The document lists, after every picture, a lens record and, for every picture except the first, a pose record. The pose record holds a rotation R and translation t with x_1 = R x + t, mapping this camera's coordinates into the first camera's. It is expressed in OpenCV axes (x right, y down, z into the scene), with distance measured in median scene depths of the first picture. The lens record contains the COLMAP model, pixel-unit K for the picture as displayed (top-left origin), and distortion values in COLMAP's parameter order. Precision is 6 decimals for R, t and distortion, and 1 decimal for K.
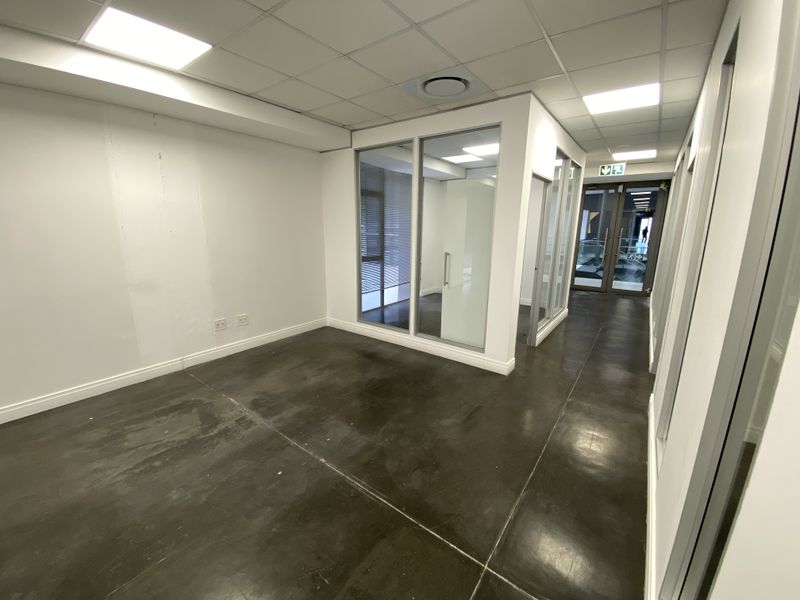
lens RADIAL K [[326.6, 0, 396.5], [0, 326.6, 299.7], [0, 0, 1]] dist [0.005573, -0.014055]
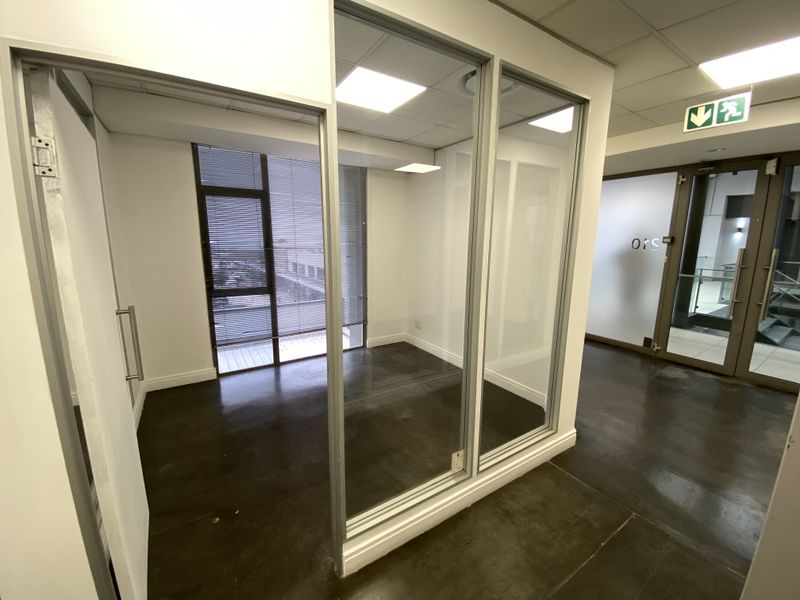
lens RADIAL K [[330.5, 0, 397.5], [0, 330.5, 296.8], [0, 0, 1]] dist [0.001106, -0.012482]
pose [[0.938919, 0.062090, -0.338491, 0.345316], [-0.079194, 0.996174, -0.036942, -0.091399], [0.334902, 0.061492, 0.940244, 0.387115]]
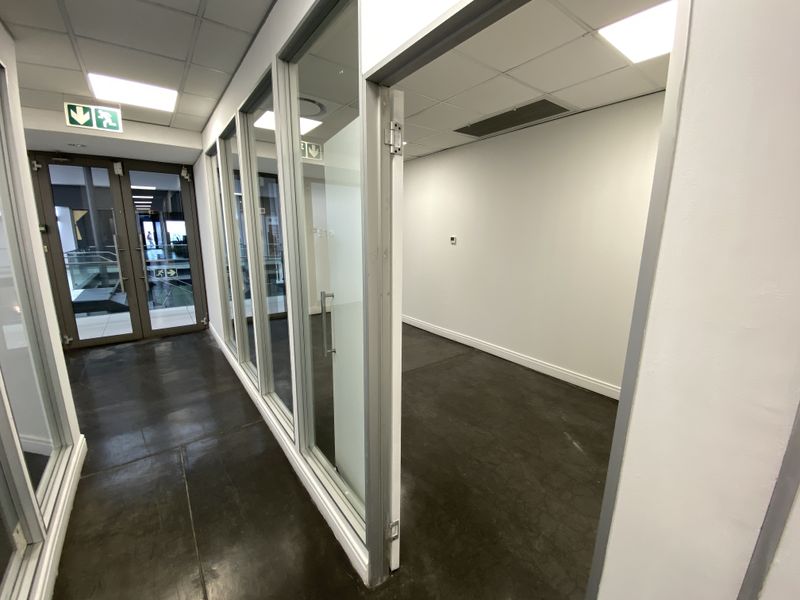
lens RADIAL K [[326.6, 0, 396.5], [0, 326.6, 299.7], [0, 0, 1]] dist [0.005573, -0.014055]
pose [[0.277867, -0.197125, 0.940176, 0.225143], [0.206737, 0.968056, 0.141870, -0.088678], [-0.938110, 0.154948, 0.309744, 0.377801]]
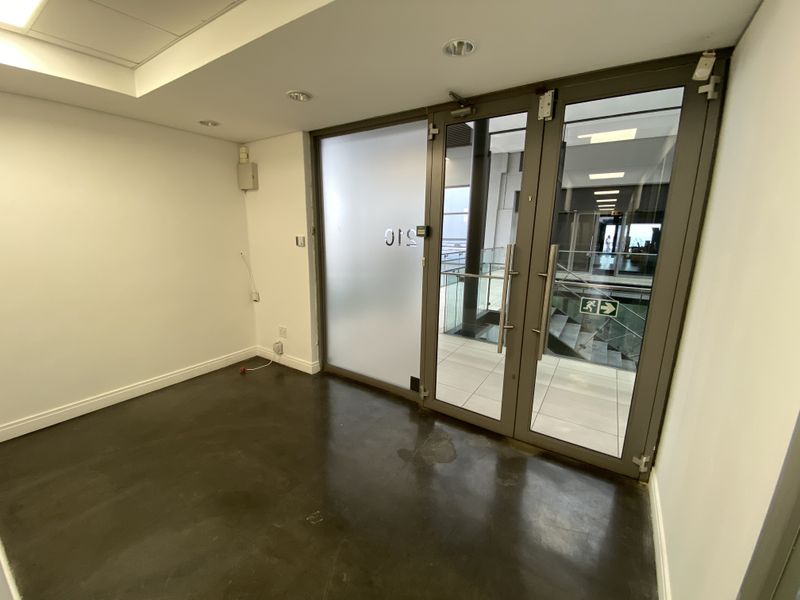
lens RADIAL K [[326.6, 0, 396.5], [0, 326.6, 299.7], [0, 0, 1]] dist [0.005573, -0.014055]
pose [[0.997223, -0.007197, 0.074129, 0.535526], [0.008409, 0.999836, -0.016050, -0.169005], [-0.074001, 0.016629, 0.997119, 0.728867]]
